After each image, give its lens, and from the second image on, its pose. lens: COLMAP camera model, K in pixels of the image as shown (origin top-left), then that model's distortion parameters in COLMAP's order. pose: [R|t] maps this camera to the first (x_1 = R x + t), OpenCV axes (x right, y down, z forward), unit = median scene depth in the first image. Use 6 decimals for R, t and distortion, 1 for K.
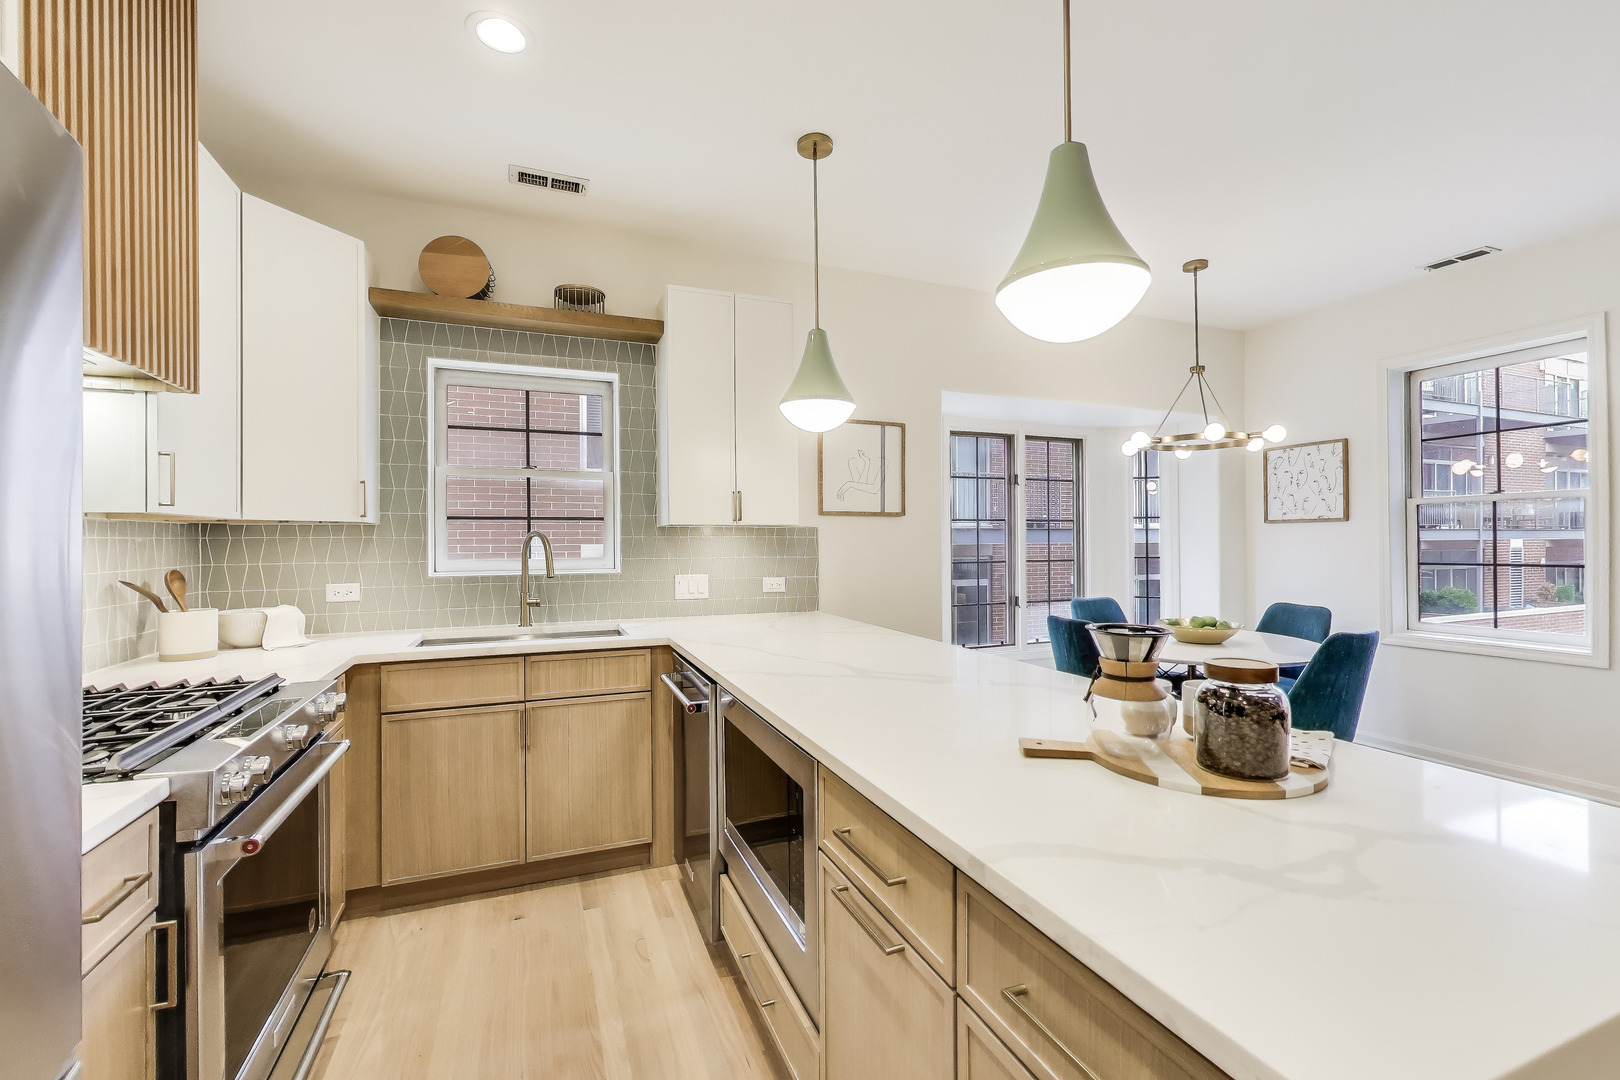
lens RADIAL K [[683.2, 0, 800.8], [0, 683.2, 534.3], [0, 0, 1]] dist [-0.000249, 0.000124]
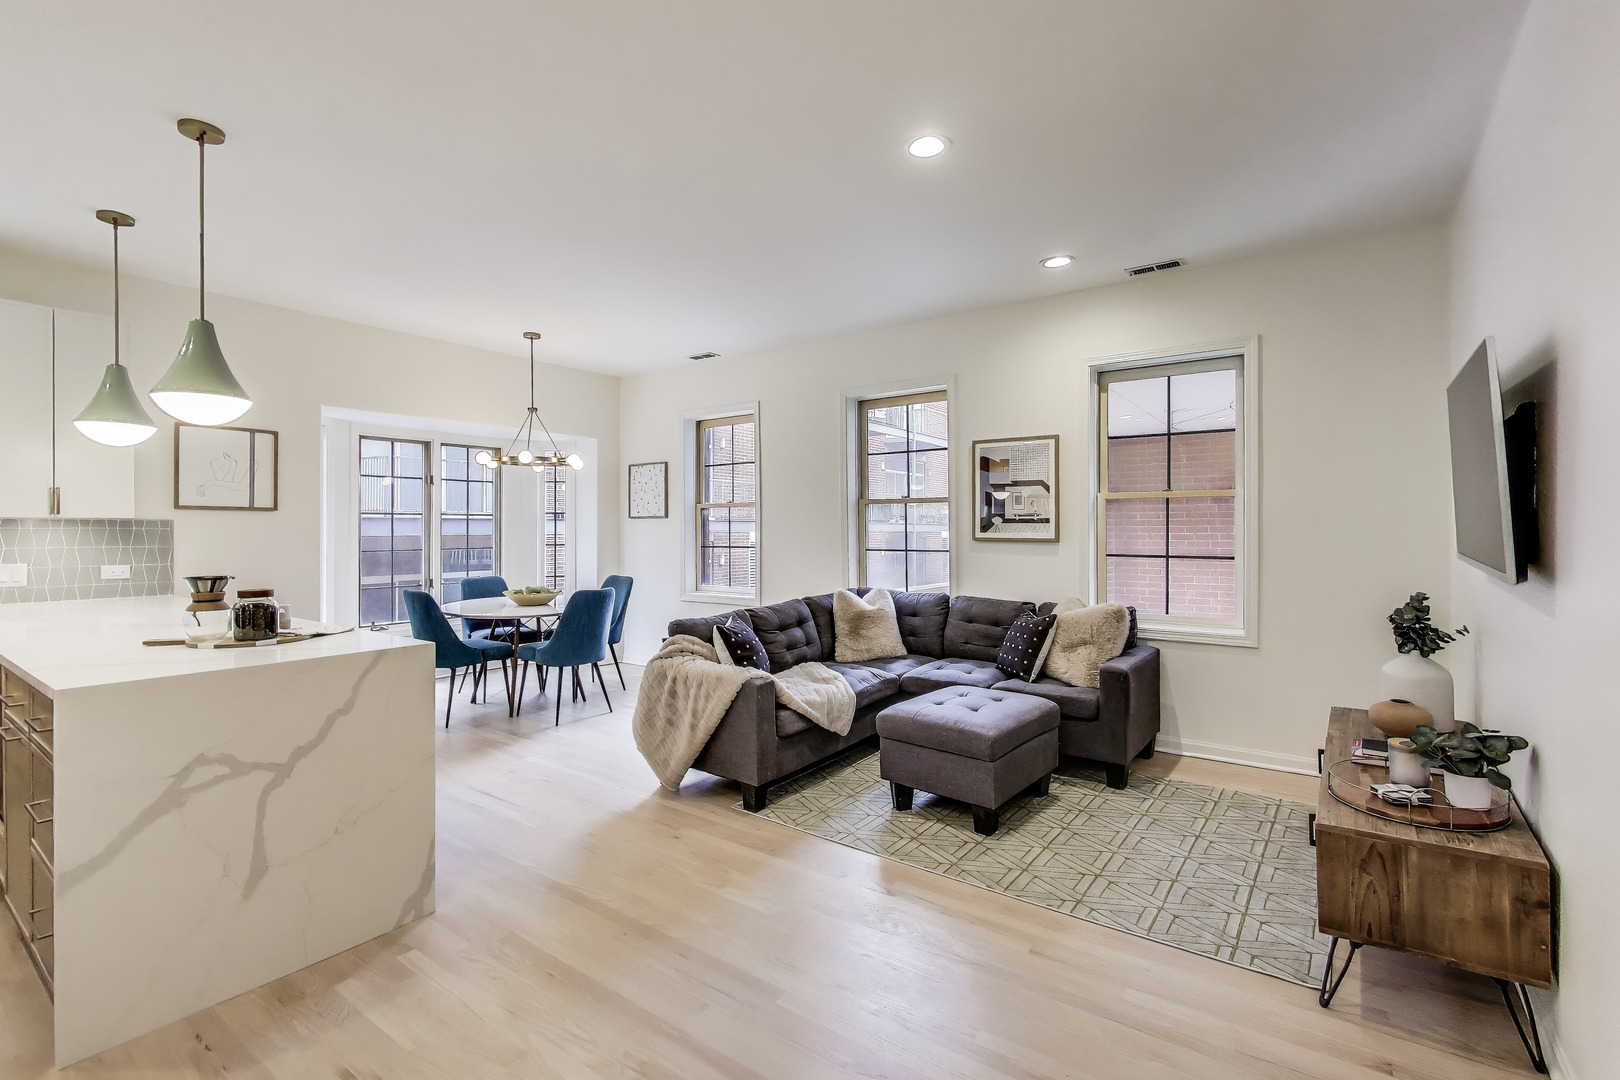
lens RADIAL K [[729.8, 0, 823.0], [0, 729.8, 515.0], [0, 0, 1]] dist [-0.001389, -0.001018]
pose [[0.838035, 0.012758, 0.545468, 0.253660], [-0.006571, 0.999890, -0.013290, -0.009005], [-0.545578, 0.007553, 0.838026, -0.552158]]
